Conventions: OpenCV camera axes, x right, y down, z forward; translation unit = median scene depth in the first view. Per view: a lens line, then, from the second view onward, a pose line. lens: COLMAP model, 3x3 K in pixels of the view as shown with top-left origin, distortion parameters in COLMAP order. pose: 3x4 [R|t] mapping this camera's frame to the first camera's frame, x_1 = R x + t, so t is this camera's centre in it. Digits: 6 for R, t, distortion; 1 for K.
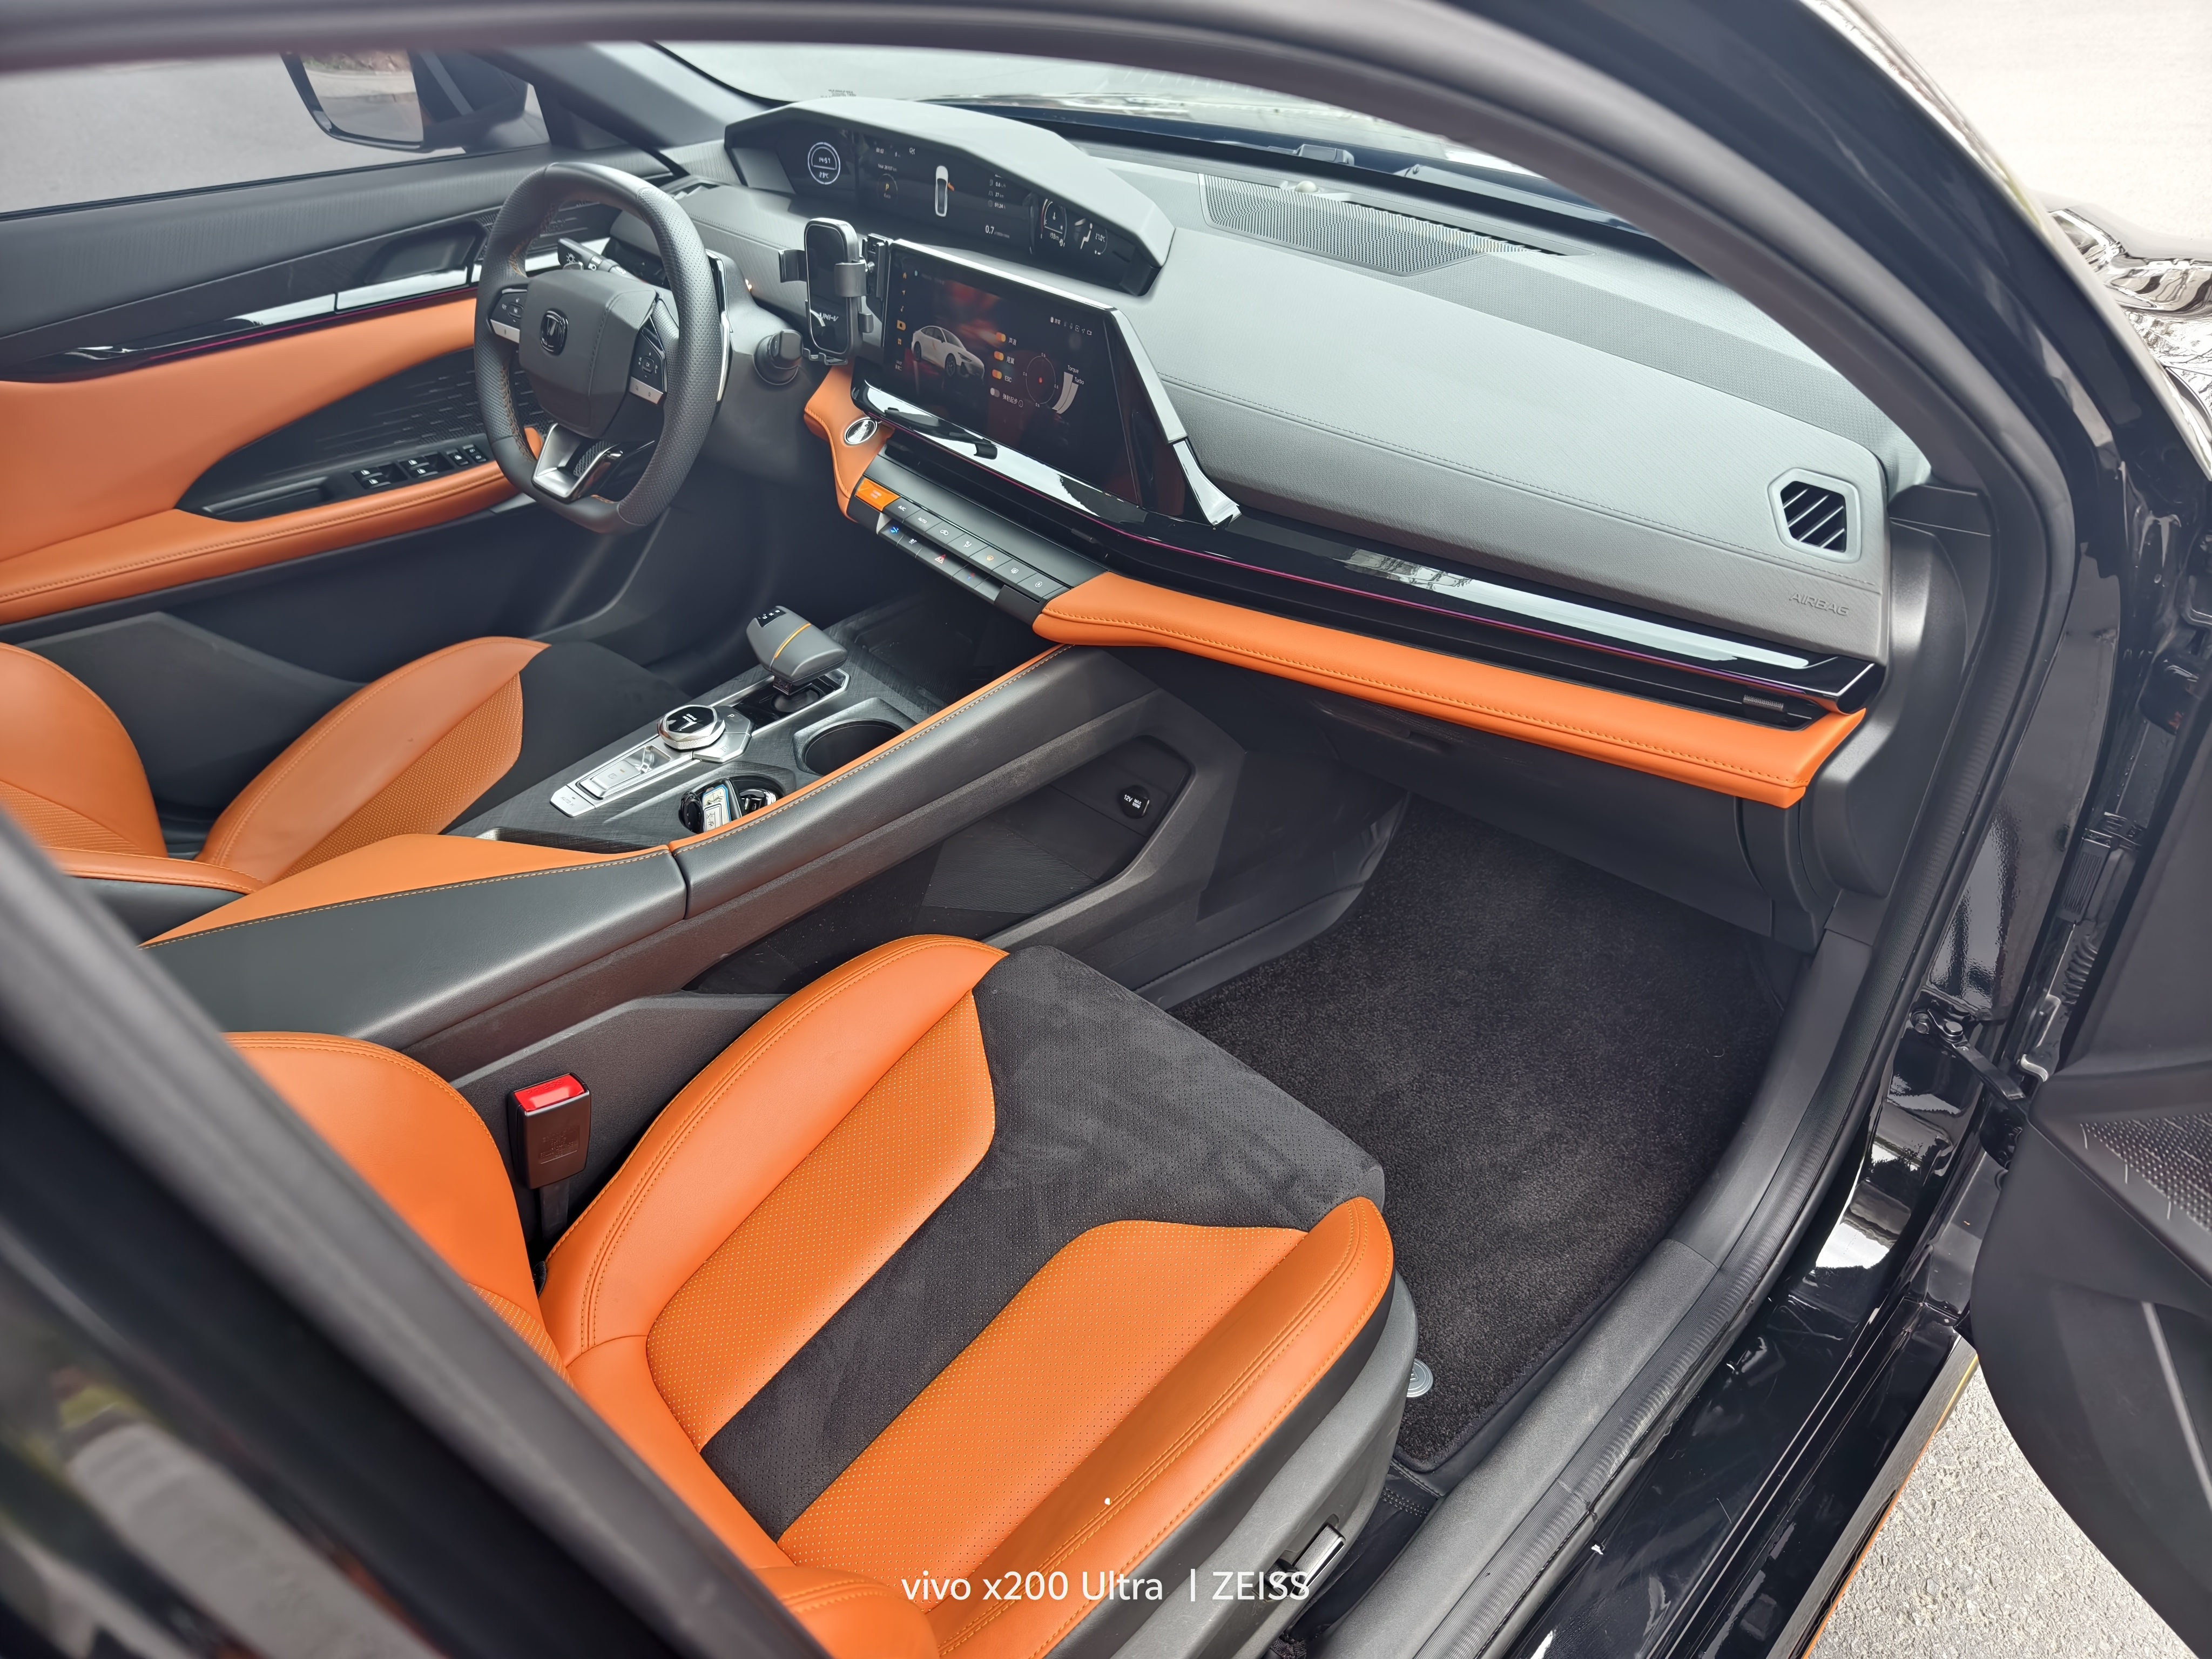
lens RADIAL K [[1494.4, 0, 1093.0], [0, 1494.4, 821.0], [0, 0, 1]] dist [0.018141, -0.015931]
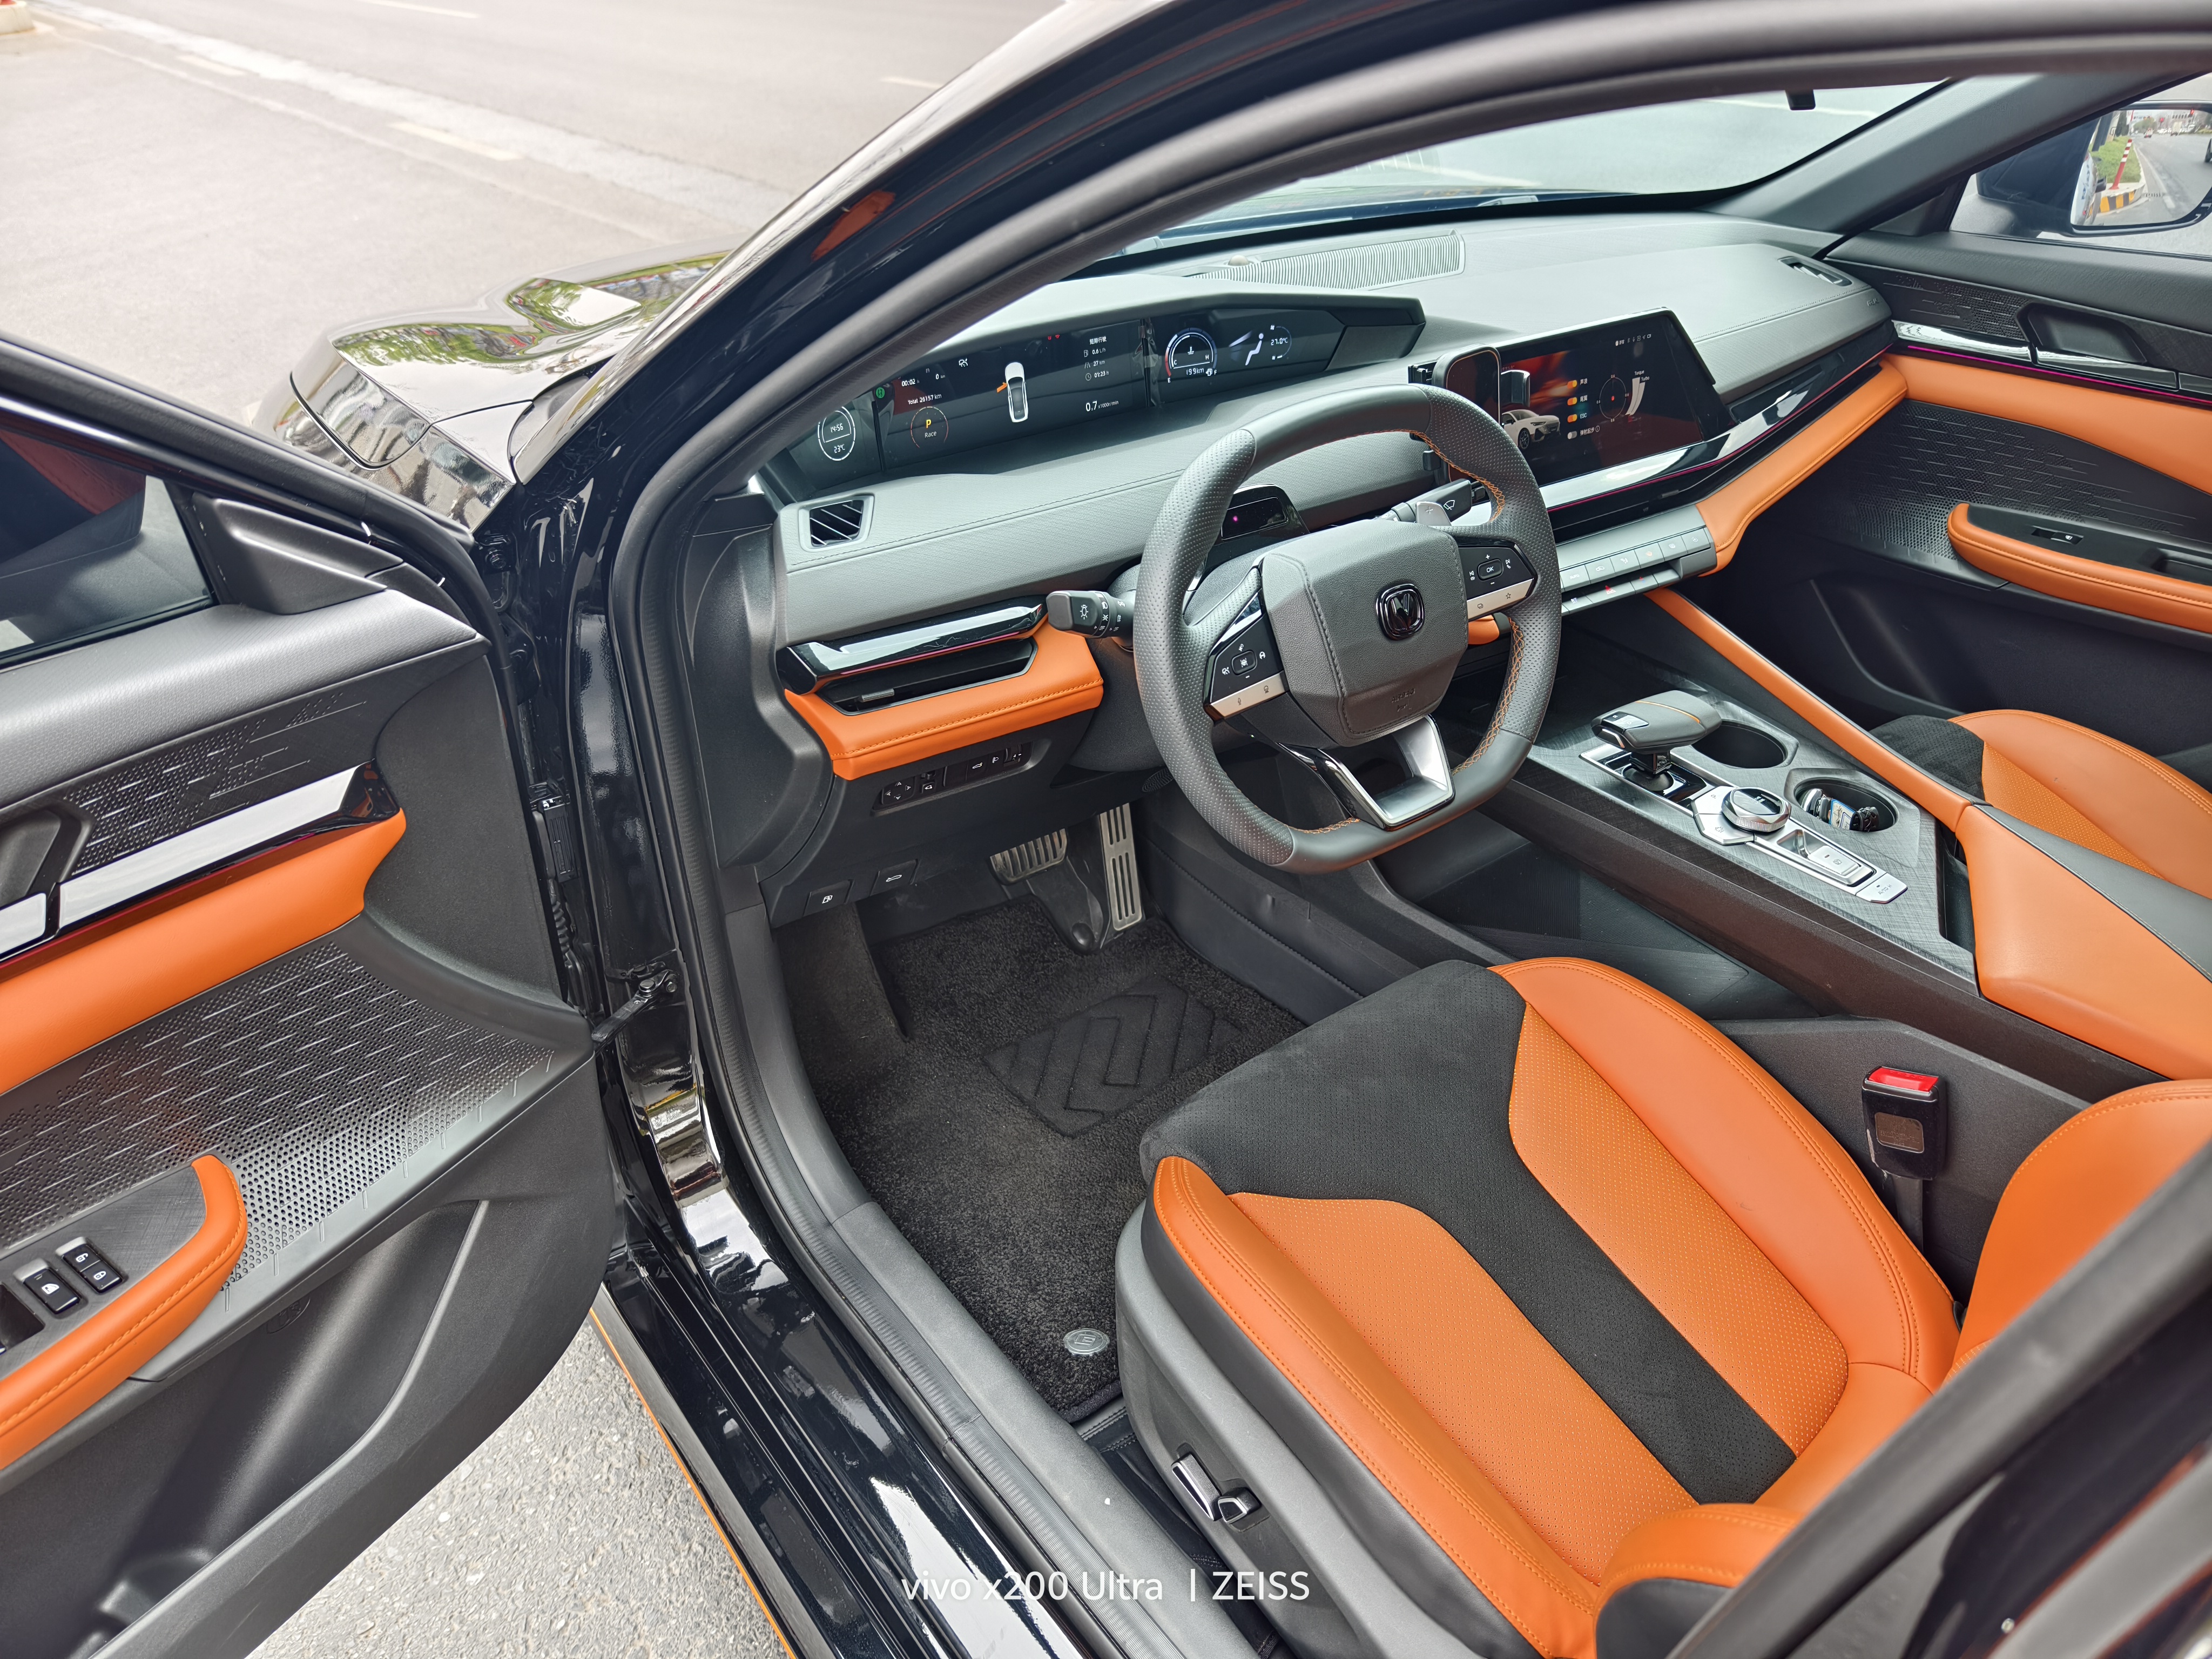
lens RADIAL K [[1494.4, 0, 1105.2], [0, 1494.4, 816.0], [0, 0, 1]] dist [0.018141, -0.015931]
pose [[0.110188, -0.512372, 0.851665, -1.180196], [0.573761, 0.732478, 0.366434, -0.678564], [-0.811576, 0.448276, 0.374689, 0.986424]]
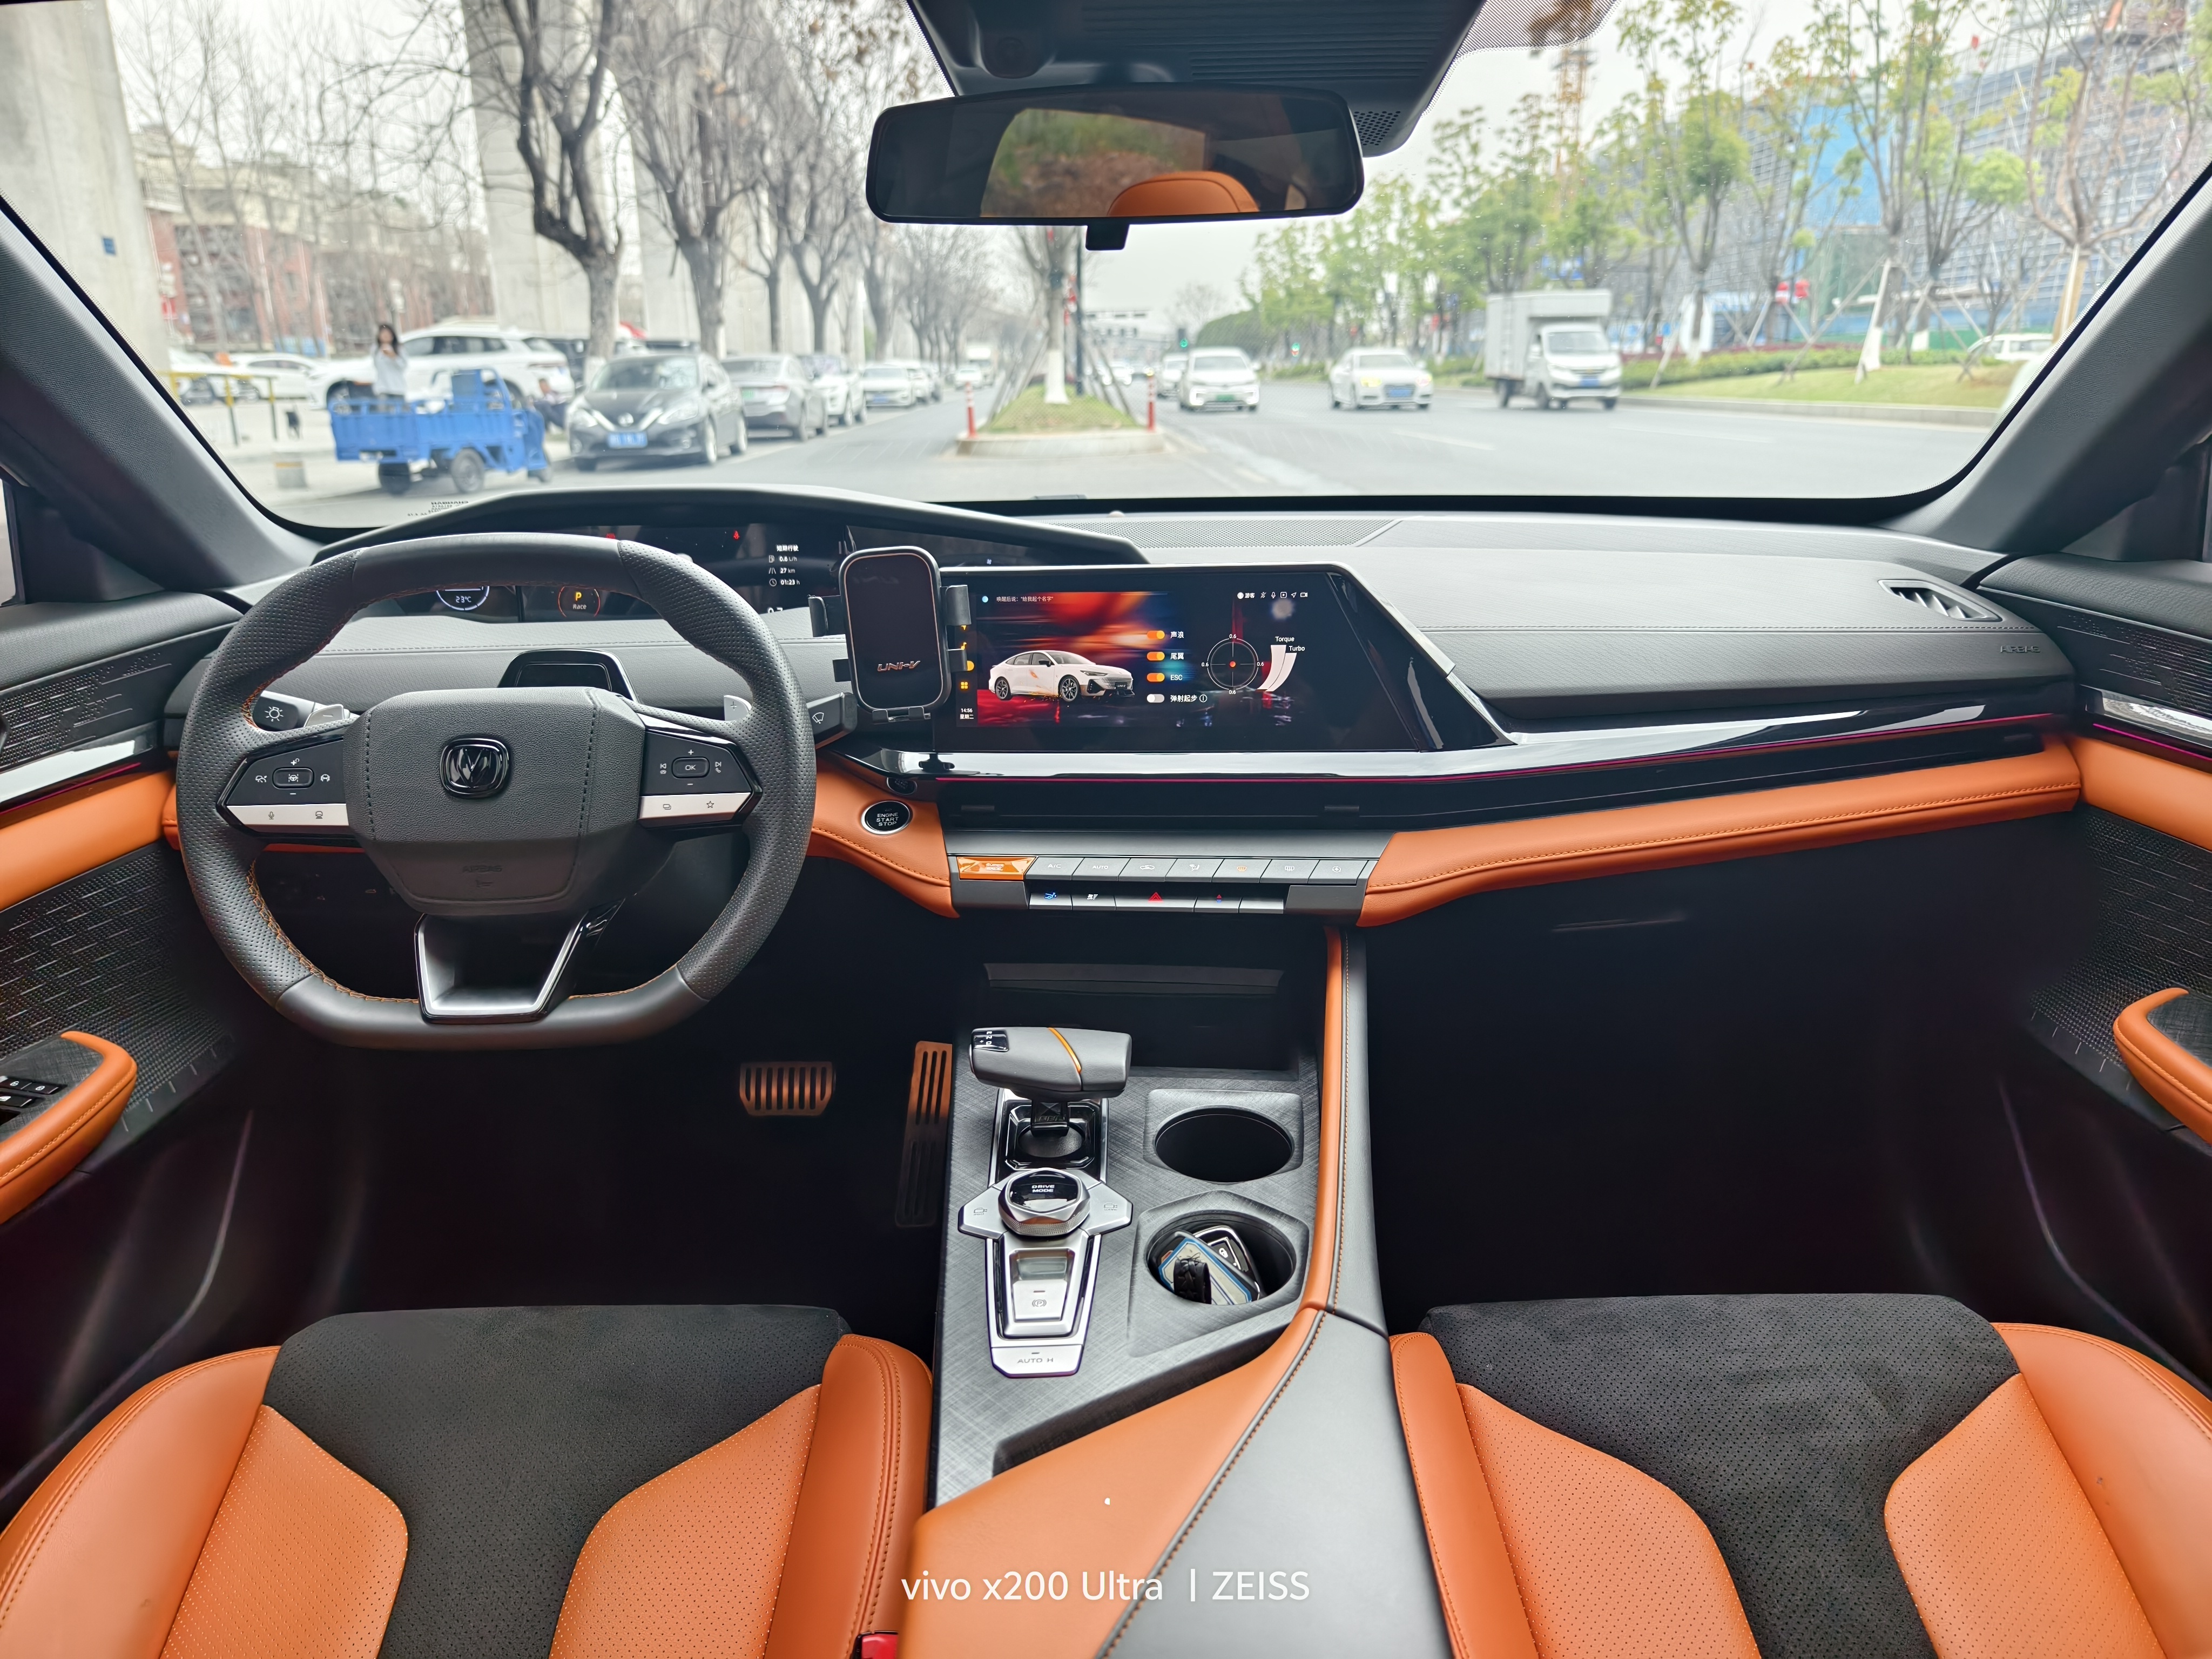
lens RADIAL K [[1494.4, 0, 1111.4], [0, 1494.4, 812.0], [0, 0, 1]] dist [0.018141, -0.015931]
pose [[0.697761, -0.203728, 0.686750, -0.686543], [0.419063, 0.893626, -0.160683, -0.098868], [-0.580962, 0.399910, 0.708912, 0.426649]]
